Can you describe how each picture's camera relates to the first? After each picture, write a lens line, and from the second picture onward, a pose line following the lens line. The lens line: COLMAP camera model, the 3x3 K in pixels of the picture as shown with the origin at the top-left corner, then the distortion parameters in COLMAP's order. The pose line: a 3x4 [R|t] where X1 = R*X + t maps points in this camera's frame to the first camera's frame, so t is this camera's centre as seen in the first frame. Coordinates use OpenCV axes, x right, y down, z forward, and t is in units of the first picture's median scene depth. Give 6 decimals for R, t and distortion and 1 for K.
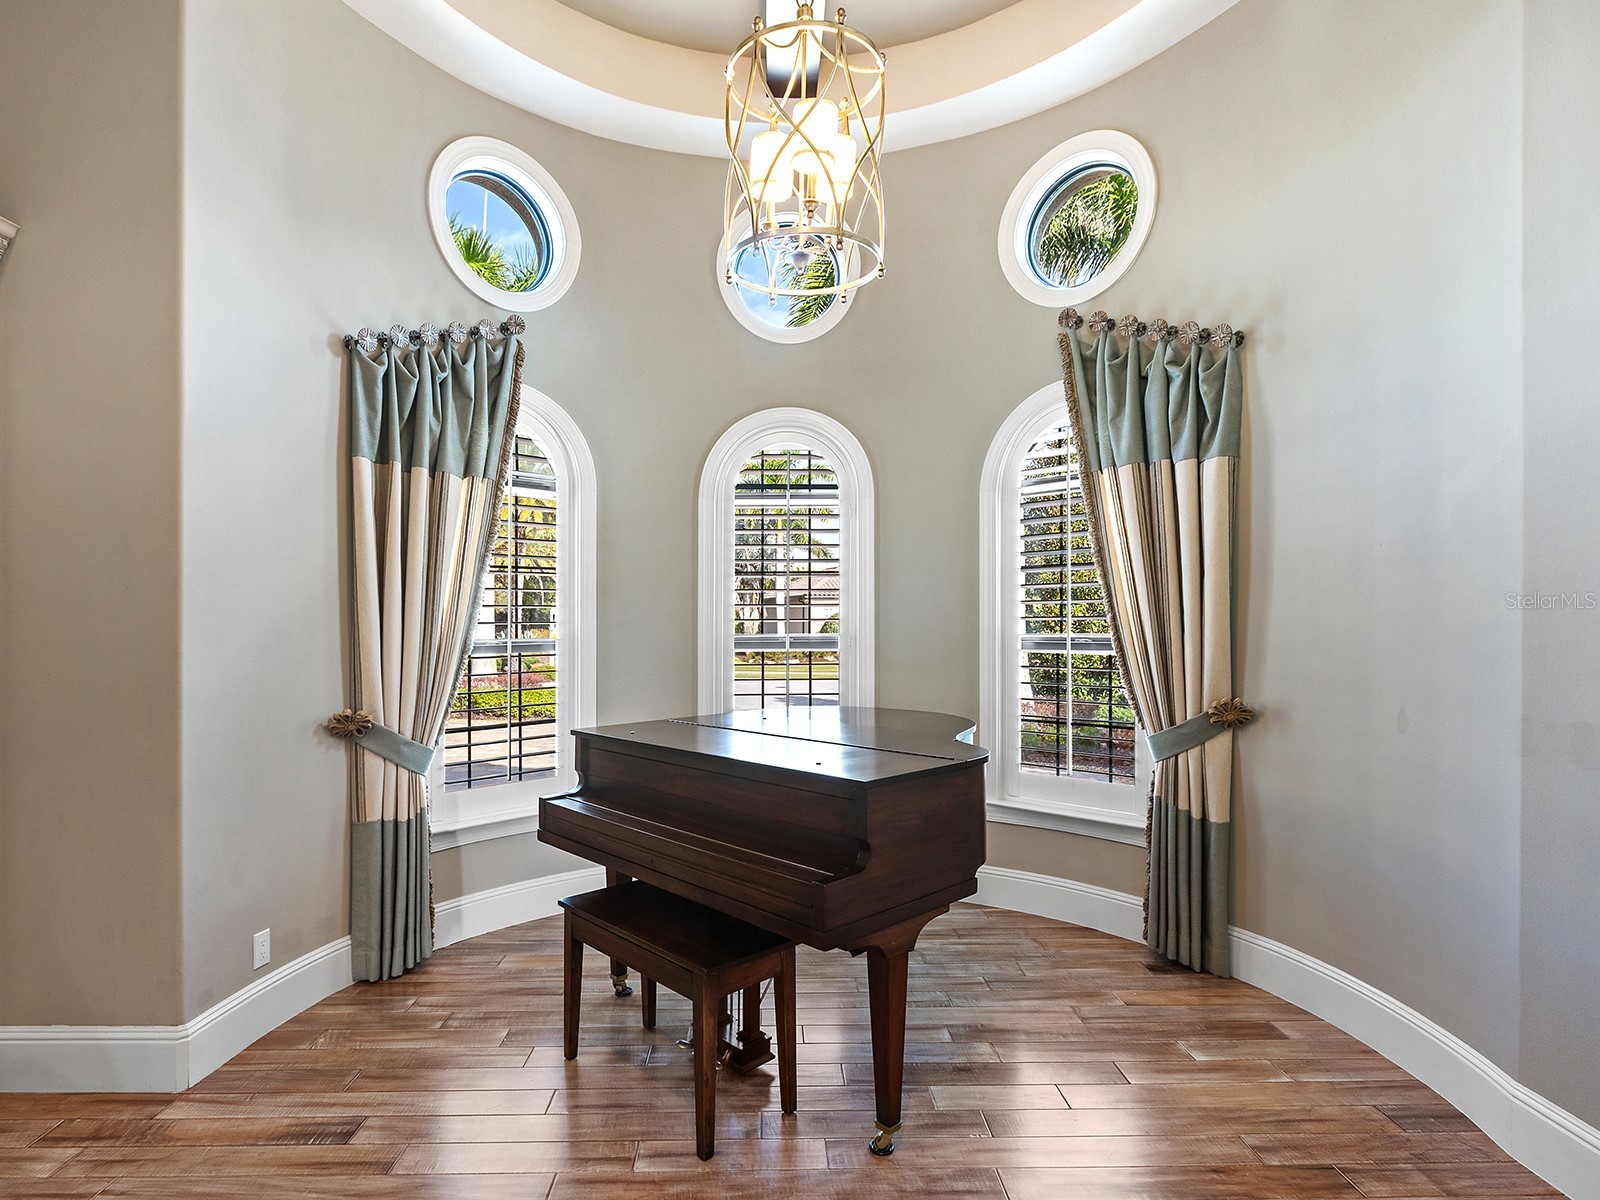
lens RADIAL K [[841.0, 0, 807.6], [0, 841.0, 605.3], [0, 0, 1]] dist [-0.000113, -0.001163]
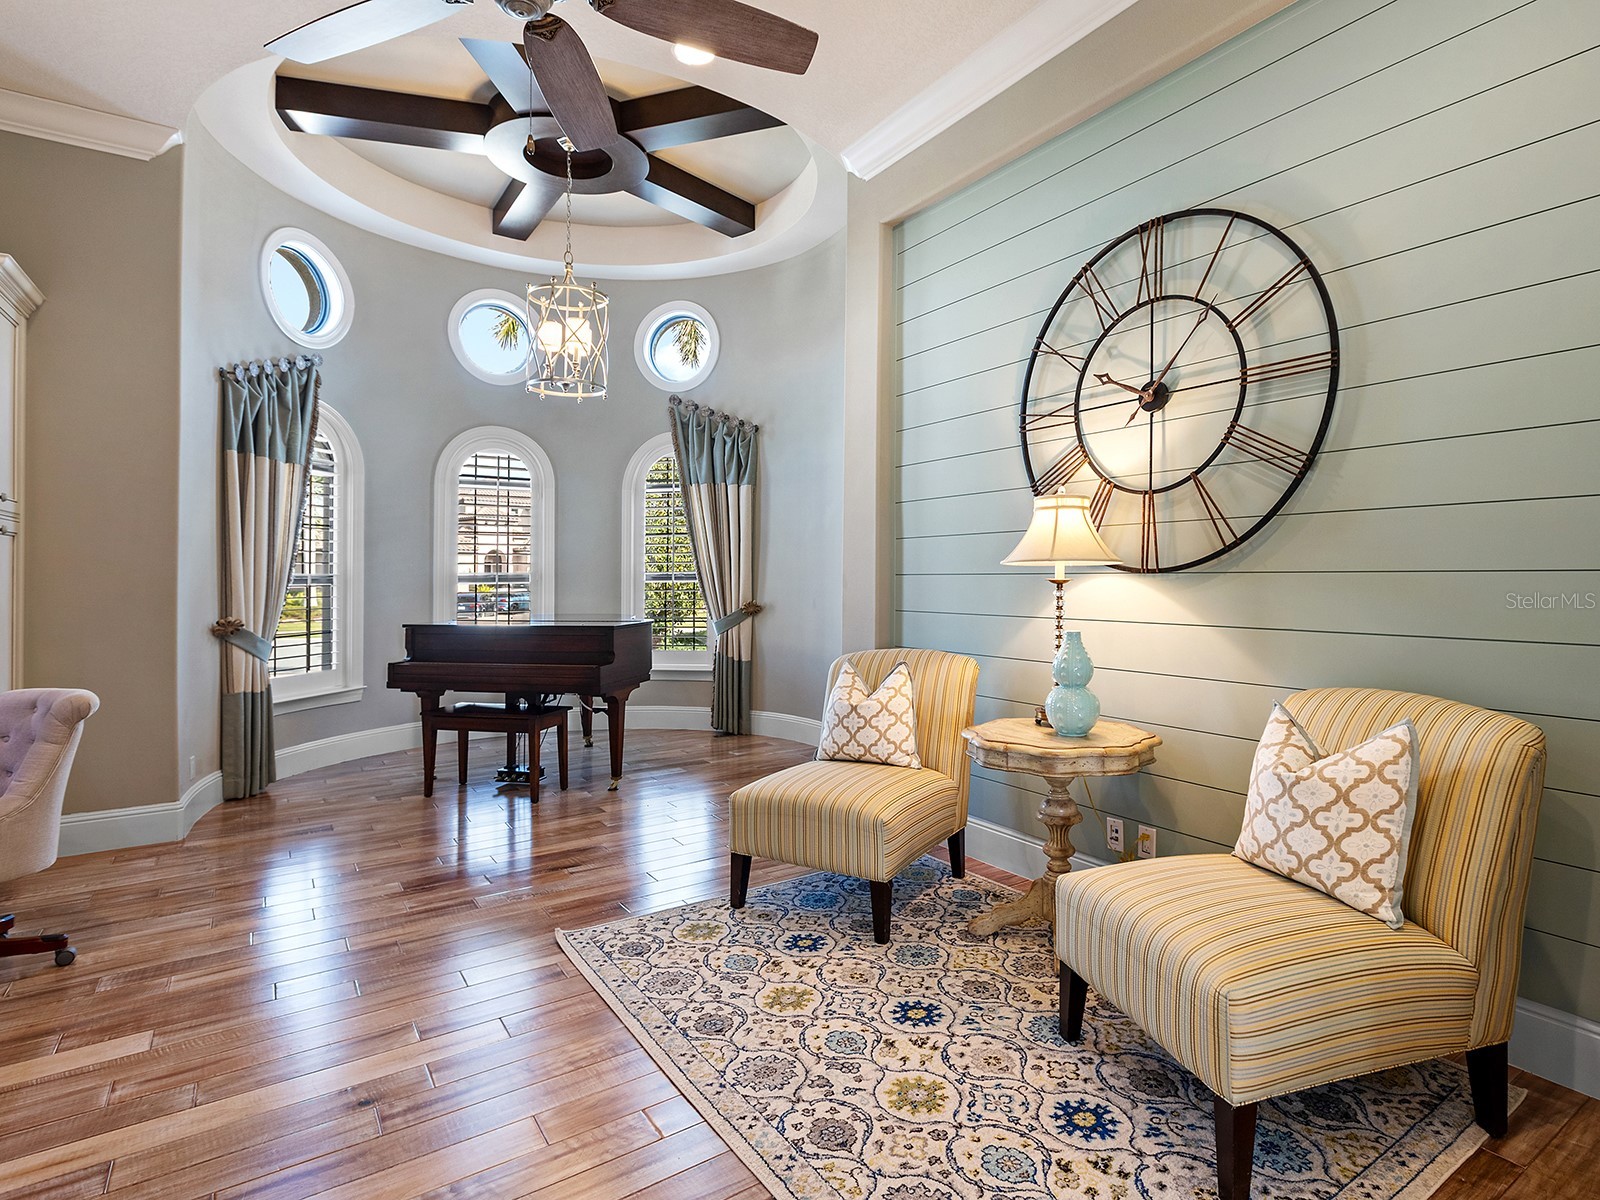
lens RADIAL K [[841.0, 0, 803.4], [0, 841.0, 588.0], [0, 0, 1]] dist [-0.000113, -0.001163]
pose [[0.868645, -0.004008, 0.495419, -0.390476], [-0.009670, 0.999640, 0.025041, 0.022762], [-0.495341, -0.026542, 0.868293, -0.815904]]
